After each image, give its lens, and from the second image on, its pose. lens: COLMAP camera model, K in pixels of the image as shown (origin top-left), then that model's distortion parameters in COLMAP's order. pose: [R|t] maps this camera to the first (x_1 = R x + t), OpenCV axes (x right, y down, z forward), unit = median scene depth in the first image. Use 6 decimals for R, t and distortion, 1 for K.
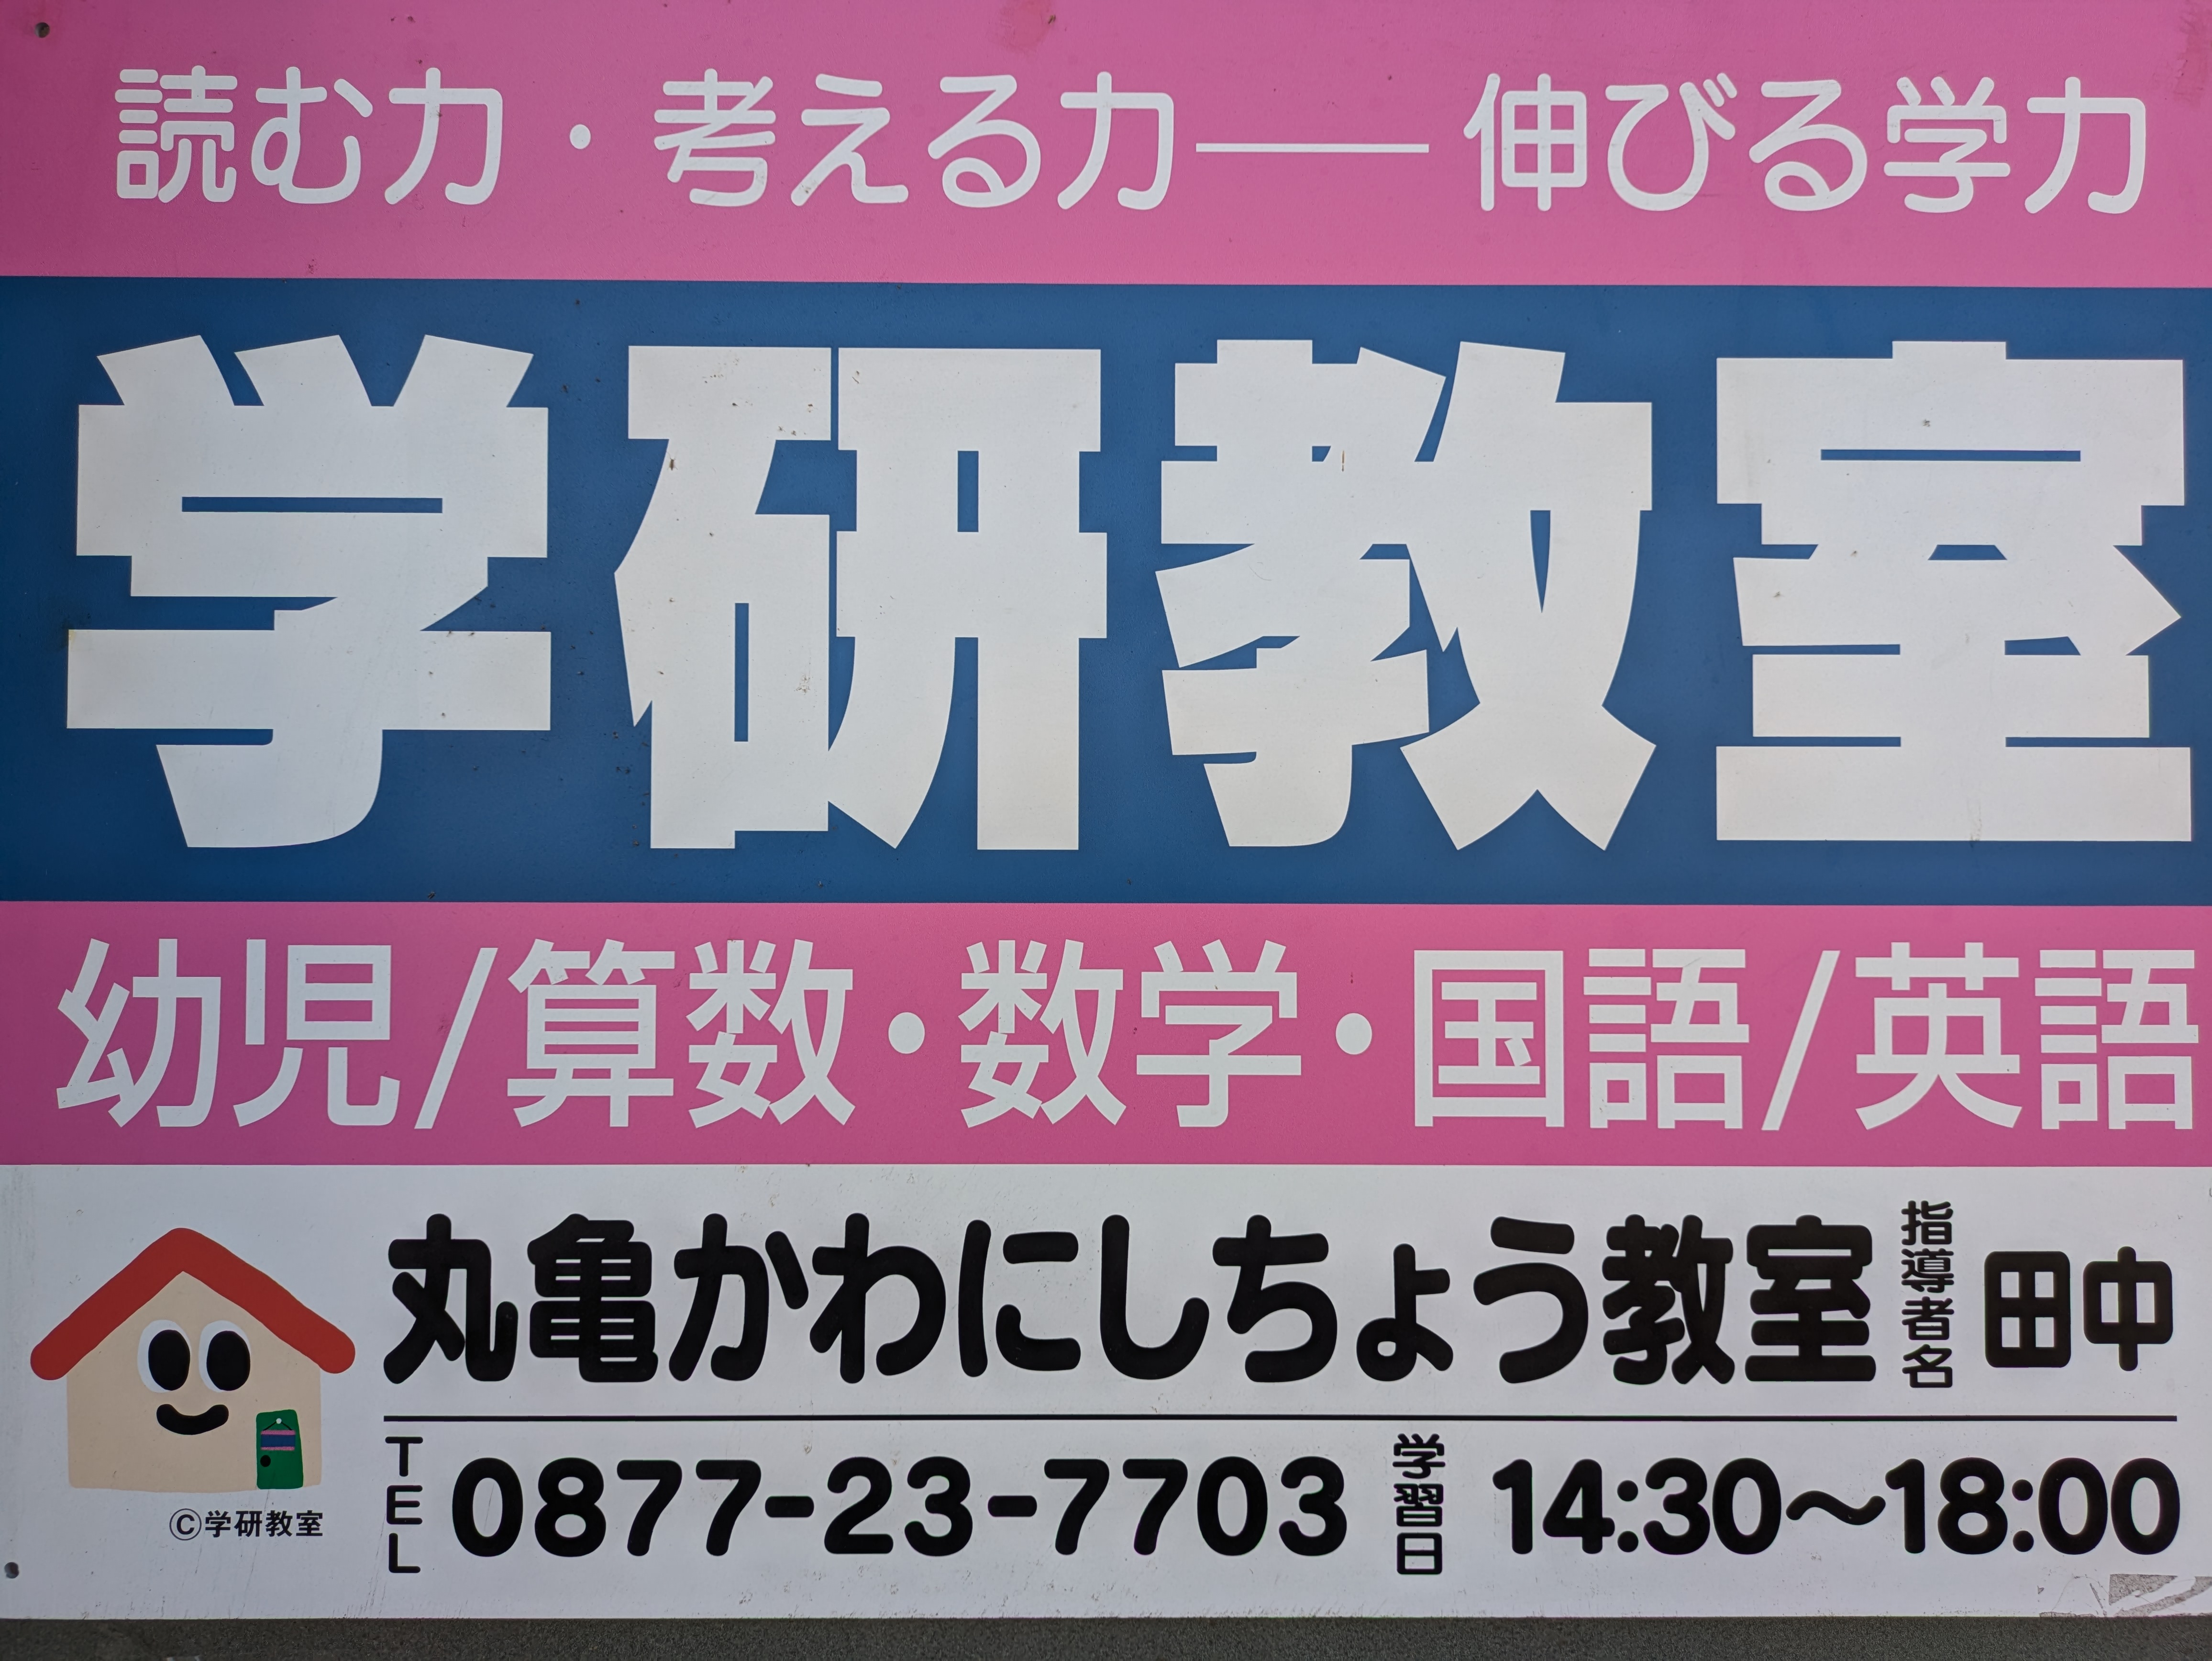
lens RADIAL K [[1610.2, 0, 1109.2], [0, 1610.2, 821.6], [0, 0, 1]] dist [0.021947, -0.028214]
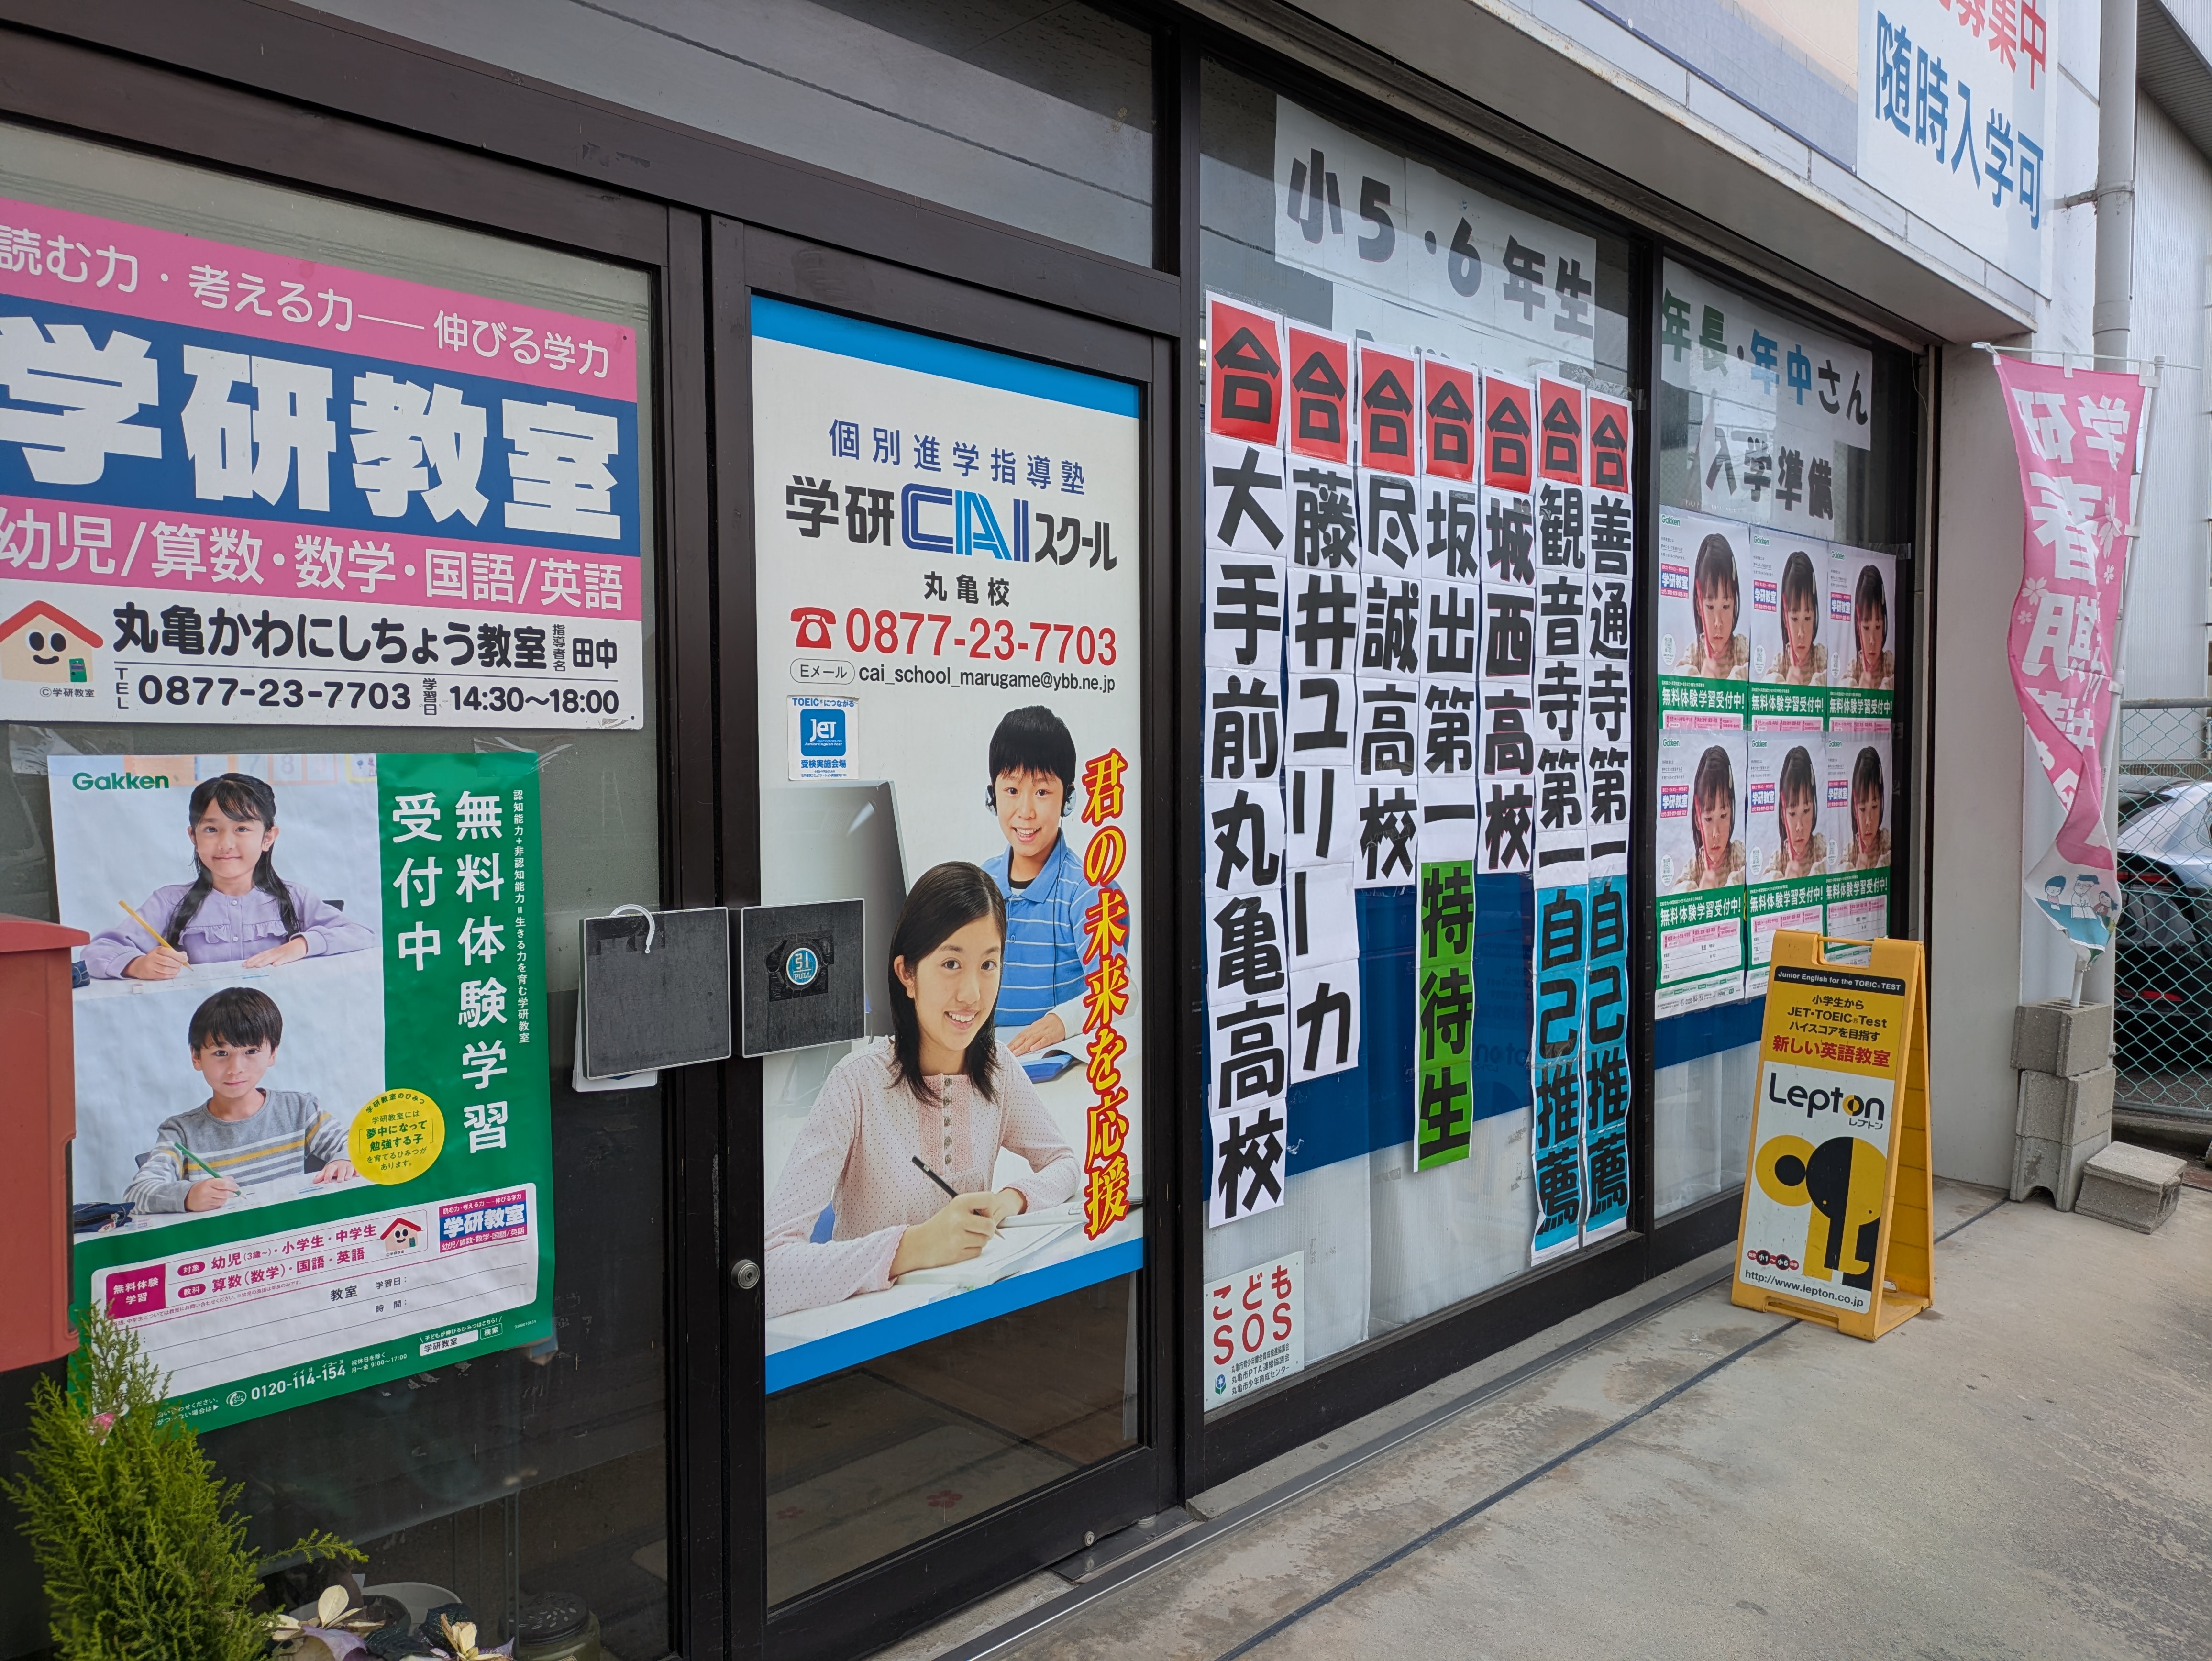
lens RADIAL K [[1610.2, 0, 1112.1], [0, 1610.2, 824.8], [0, 0, 1]] dist [0.021947, -0.028214]
pose [[0.709907, -0.031456, 0.703593, -1.321597], [-0.005915, 0.998701, 0.050618, 0.515945], [-0.704271, -0.040095, 0.708798, -2.762851]]
